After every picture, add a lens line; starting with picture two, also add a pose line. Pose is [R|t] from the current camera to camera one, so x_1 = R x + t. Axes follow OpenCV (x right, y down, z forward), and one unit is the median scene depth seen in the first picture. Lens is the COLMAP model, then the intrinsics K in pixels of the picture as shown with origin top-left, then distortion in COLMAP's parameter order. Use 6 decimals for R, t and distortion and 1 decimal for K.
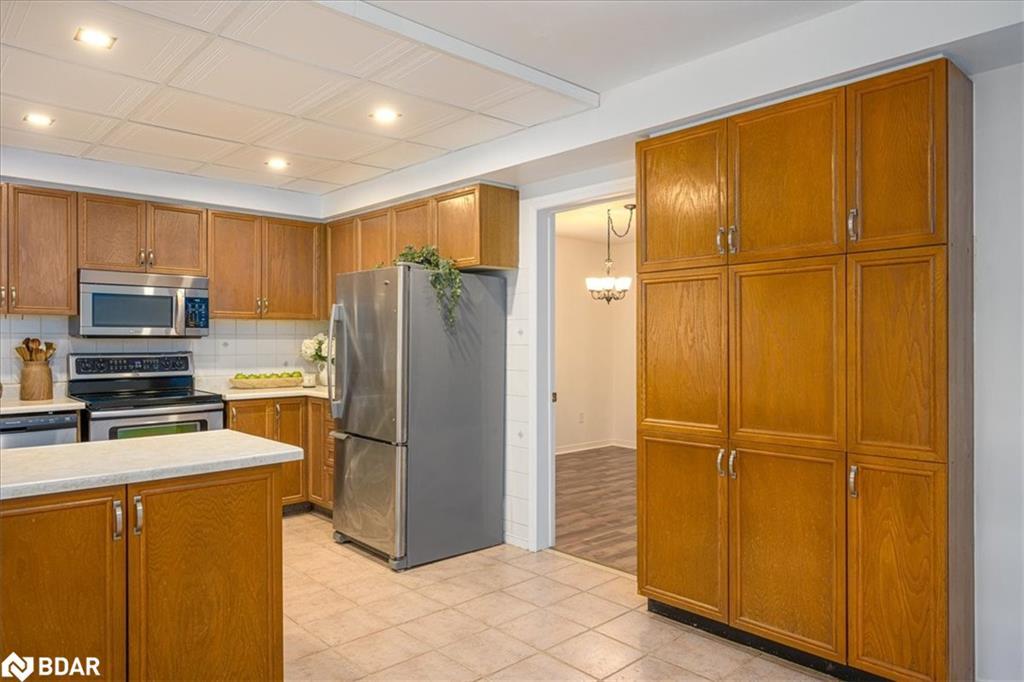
lens RADIAL K [[661.5, 0, 512.2], [0, 661.5, 344.0], [0, 0, 1]] dist [0.007419, -0.003981]
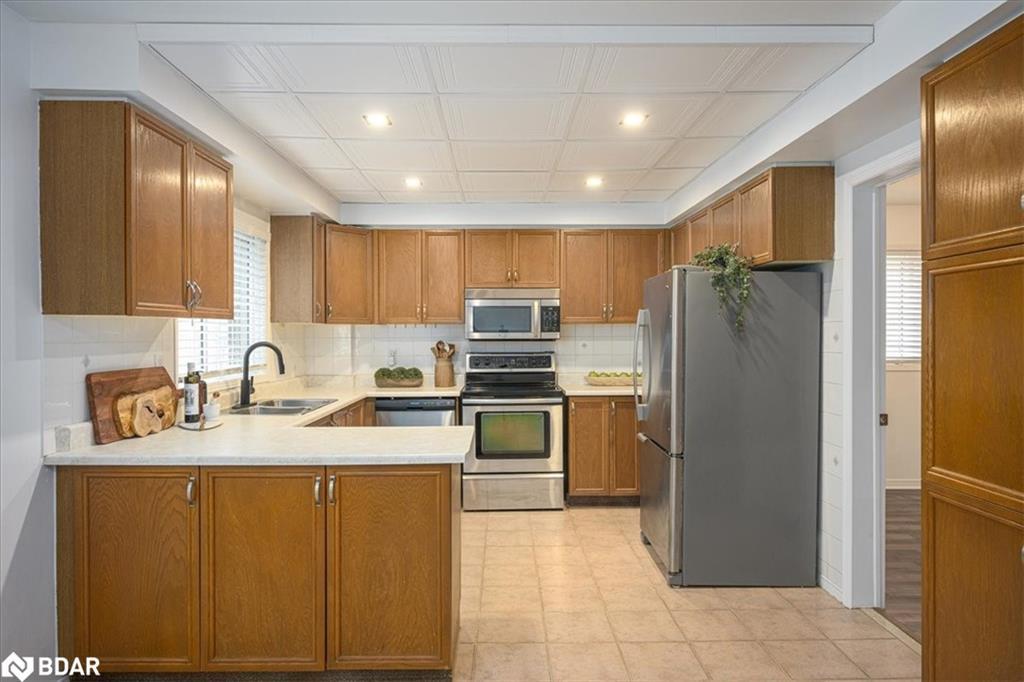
lens RADIAL K [[615.4, 0, 510.6], [0, 615.4, 336.1], [0, 0, 1]] dist [-0.005845, 0.000569]
pose [[0.741209, 0.000356, -0.671275, 0.229944], [-0.000328, 1.000000, 0.000168, -0.019387], [0.671275, 0.000096, 0.741209, 0.161729]]
